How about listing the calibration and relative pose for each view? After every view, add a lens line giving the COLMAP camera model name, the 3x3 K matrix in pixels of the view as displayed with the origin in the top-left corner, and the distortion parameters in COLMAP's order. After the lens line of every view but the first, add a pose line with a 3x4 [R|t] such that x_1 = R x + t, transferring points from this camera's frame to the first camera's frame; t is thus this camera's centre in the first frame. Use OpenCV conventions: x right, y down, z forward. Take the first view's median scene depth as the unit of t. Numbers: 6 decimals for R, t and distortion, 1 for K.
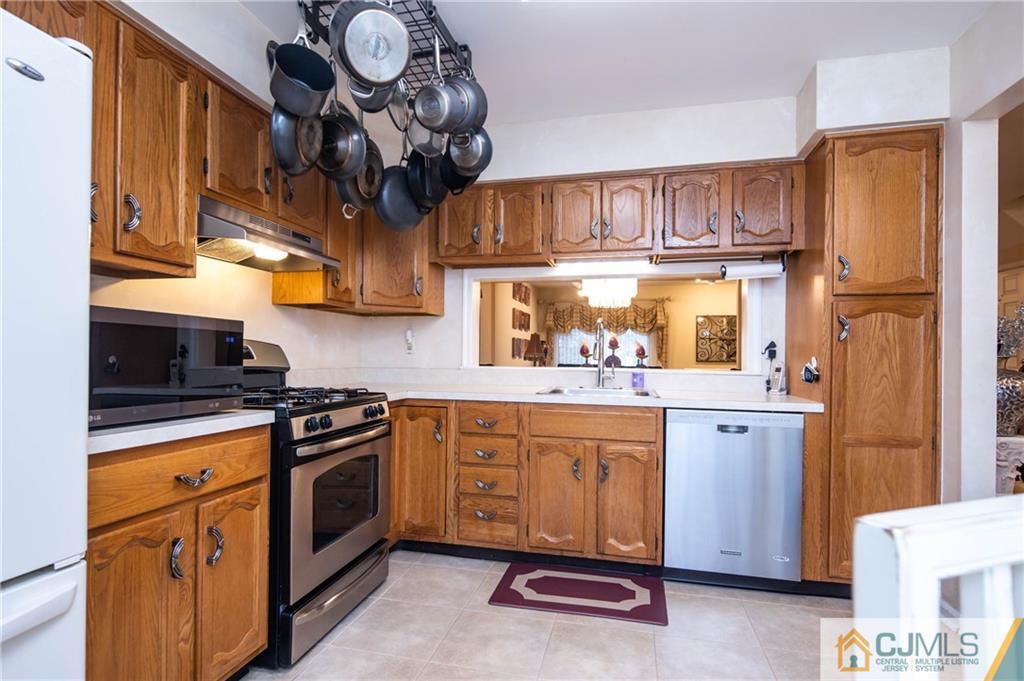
lens RADIAL K [[504.0, 0, 513.7], [0, 504.0, 359.5], [0, 0, 1]] dist [0.009896, -0.008262]
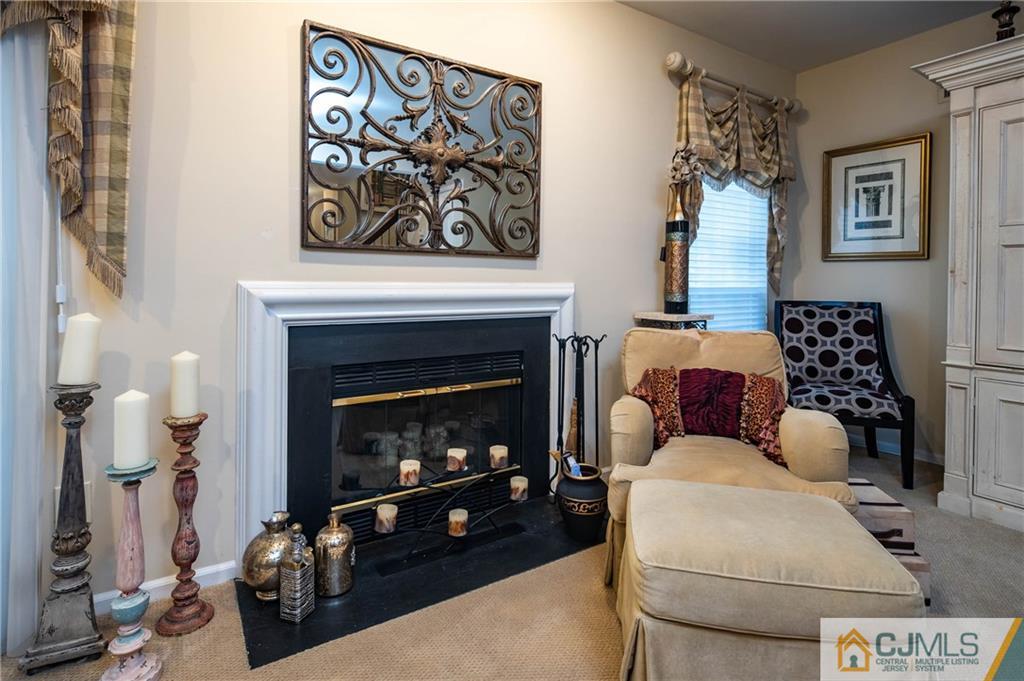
lens RADIAL K [[504.0, 0, 501.2], [0, 504.0, 283.3], [0, 0, 1]] dist [0.009896, -0.008262]
pose [[0.701824, -0.001677, 0.712349, 1.200484], [-0.003631, 0.999976, 0.005931, 0.074529], [-0.712341, -0.006749, 0.701801, 3.511661]]
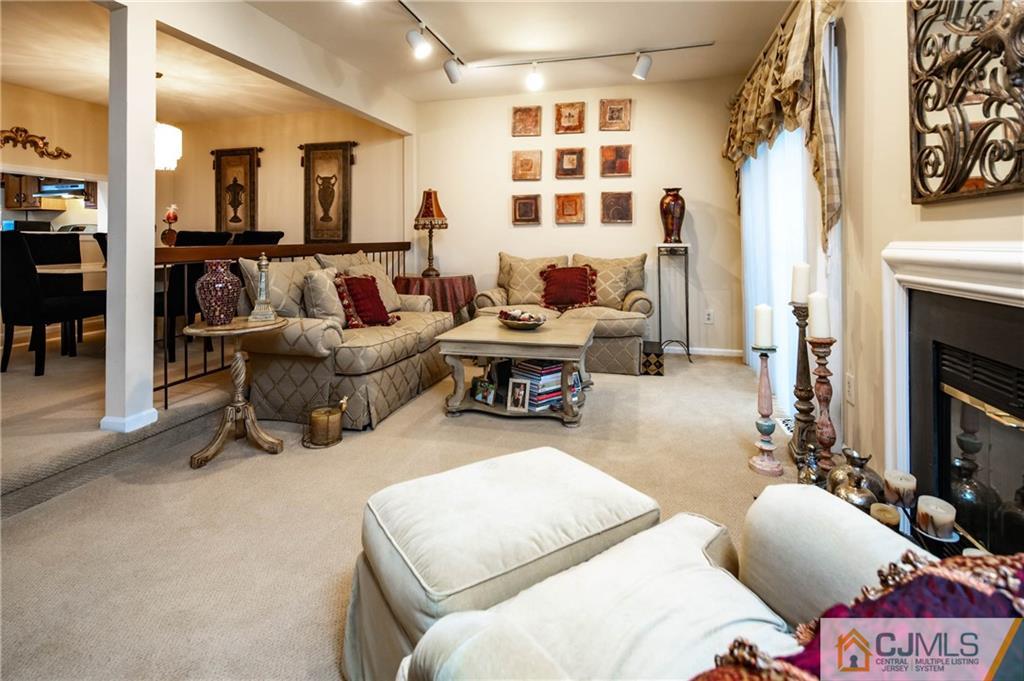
lens RADIAL K [[504.0, 0, 513.6], [0, 504.0, 235.9], [0, 0, 1]] dist [0.009896, -0.008262]
pose [[-0.021269, -0.021361, -0.999546, 2.439952], [0.007189, 0.999743, -0.021518, 0.080678], [0.999748, -0.007644, -0.021110, 3.737624]]
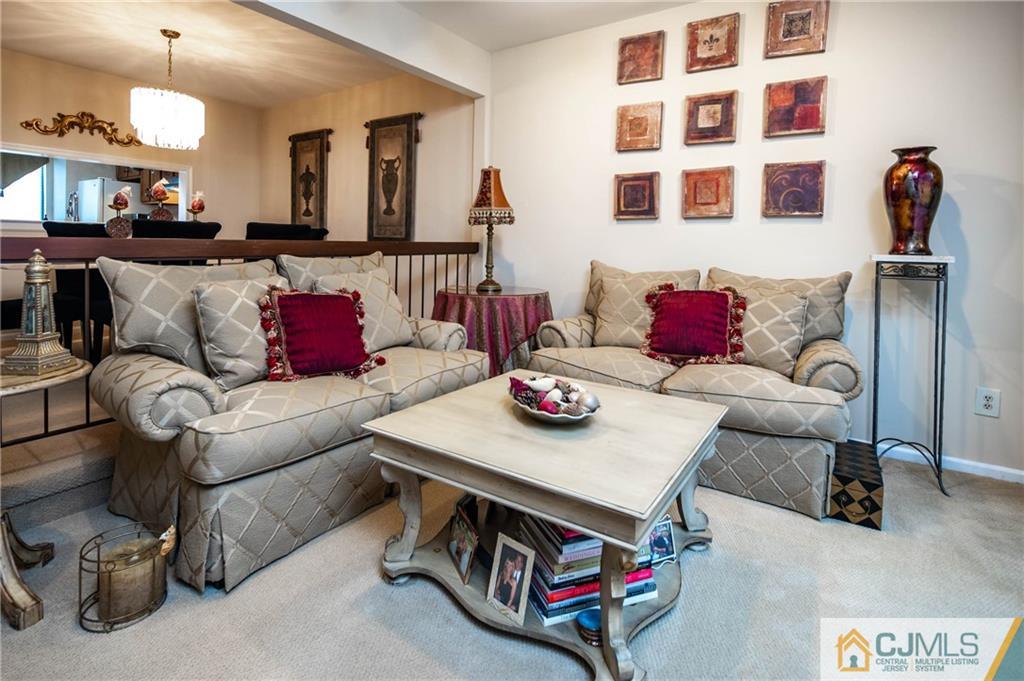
lens RADIAL K [[504.0, 0, 510.9], [0, 504.0, 251.6], [0, 0, 1]] dist [0.009896, -0.008262]
pose [[-0.350887, -0.003621, -0.936411, 1.623575], [-0.020782, 0.999776, 0.003921, 0.076938], [0.936187, 0.020836, -0.350884, 3.937587]]
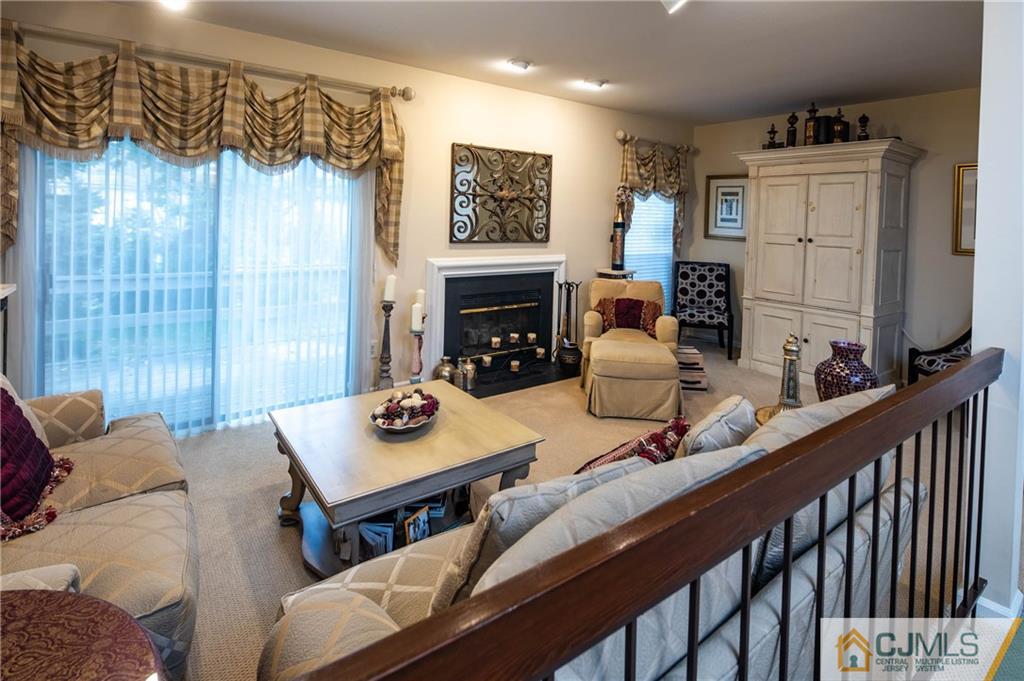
lens RADIAL K [[504.0, 0, 499.2], [0, 504.0, 229.1], [0, 0, 1]] dist [0.009896, -0.008262]
pose [[0.658968, -0.007620, 0.752132, 0.204123], [-0.022180, 0.999317, 0.029557, -0.101548], [-0.751844, -0.036160, 0.658349, 2.919751]]
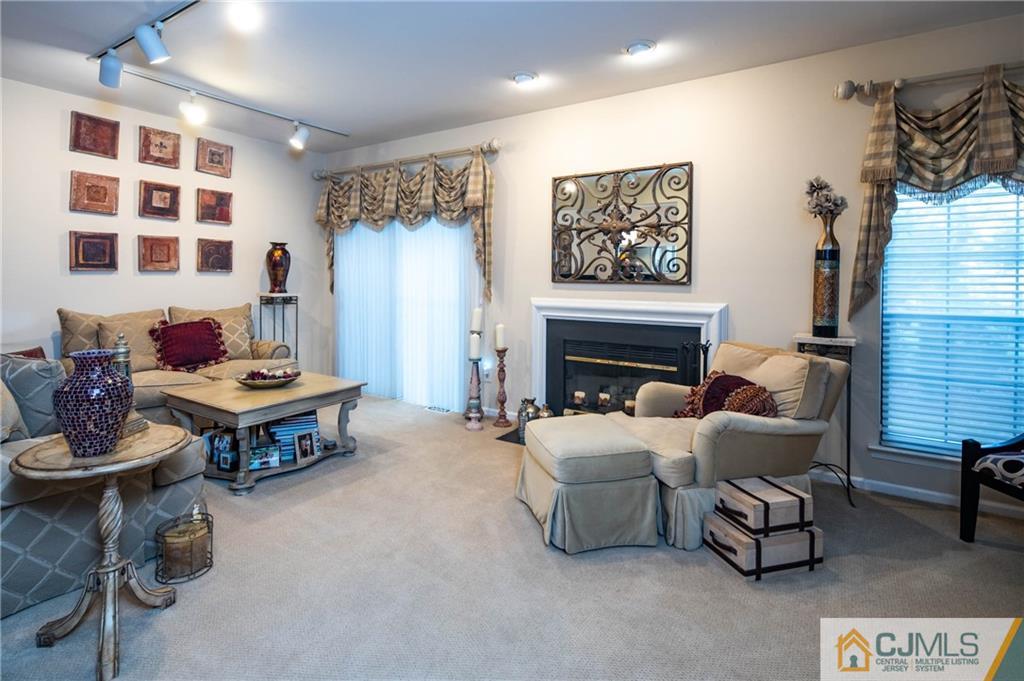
lens RADIAL K [[504.0, 0, 508.6], [0, 504.0, 277.4], [0, 0, 1]] dist [0.009896, -0.008262]
pose [[0.937226, 0.000211, -0.348722, 2.101262], [0.000468, 0.999998, 0.001862, -0.005121], [0.348722, -0.001909, 0.937224, 2.528803]]
